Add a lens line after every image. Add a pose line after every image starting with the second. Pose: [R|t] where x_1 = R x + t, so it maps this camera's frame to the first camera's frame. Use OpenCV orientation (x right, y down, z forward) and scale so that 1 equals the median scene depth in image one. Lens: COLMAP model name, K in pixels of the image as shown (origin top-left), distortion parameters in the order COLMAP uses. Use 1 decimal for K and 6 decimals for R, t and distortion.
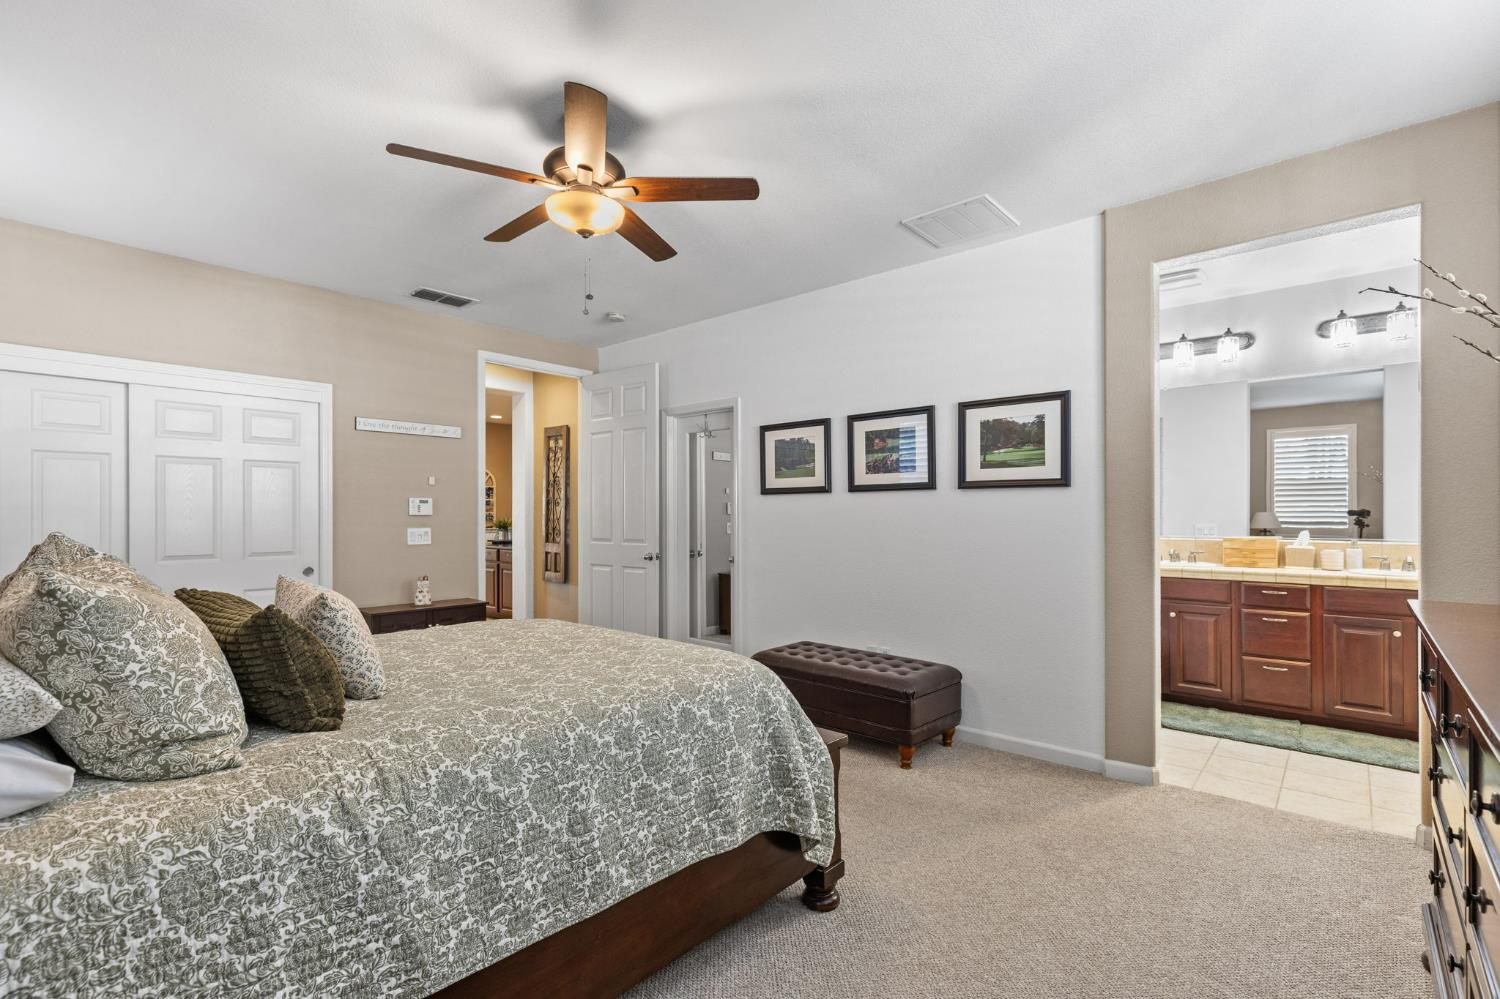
lens RADIAL K [[681.1, 0, 745.7], [0, 681.1, 510.1], [0, 0, 1]] dist [0.002420, -0.000258]
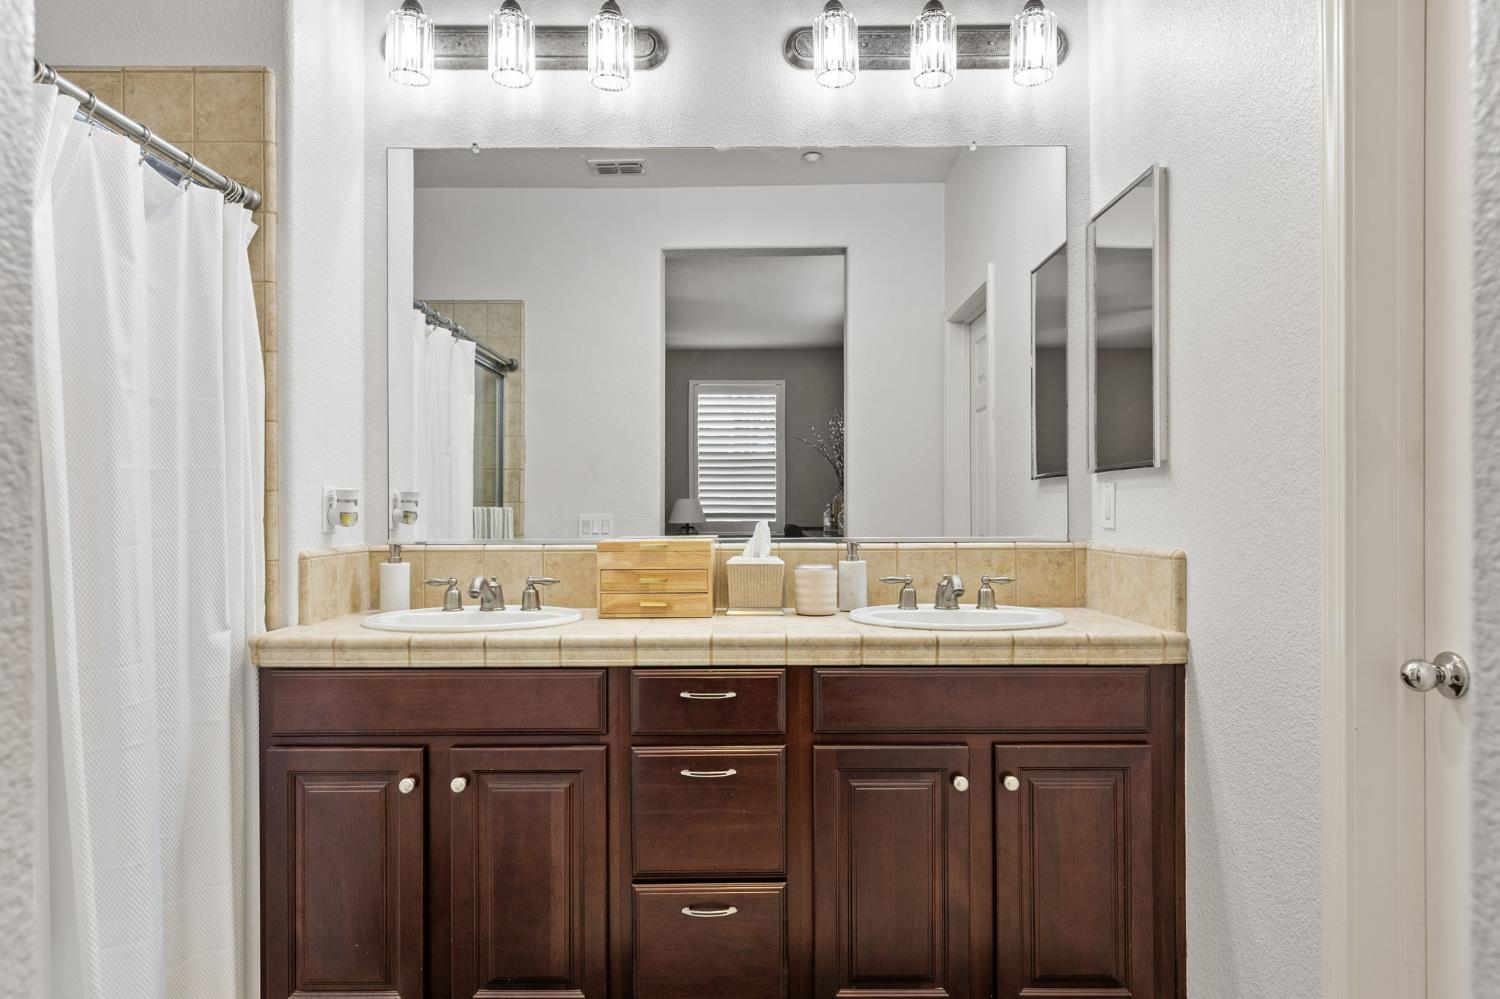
lens RADIAL K [[912.5, 0, 758.4], [0, 912.5, 505.4], [0, 0, 1]] dist [-0.004957, -0.000623]
pose [[0.746052, 0.001415, 0.665886, 0.445707], [-0.000347, 0.999998, -0.001736, 0.022032], [-0.665887, 0.001064, 0.746052, 0.585180]]
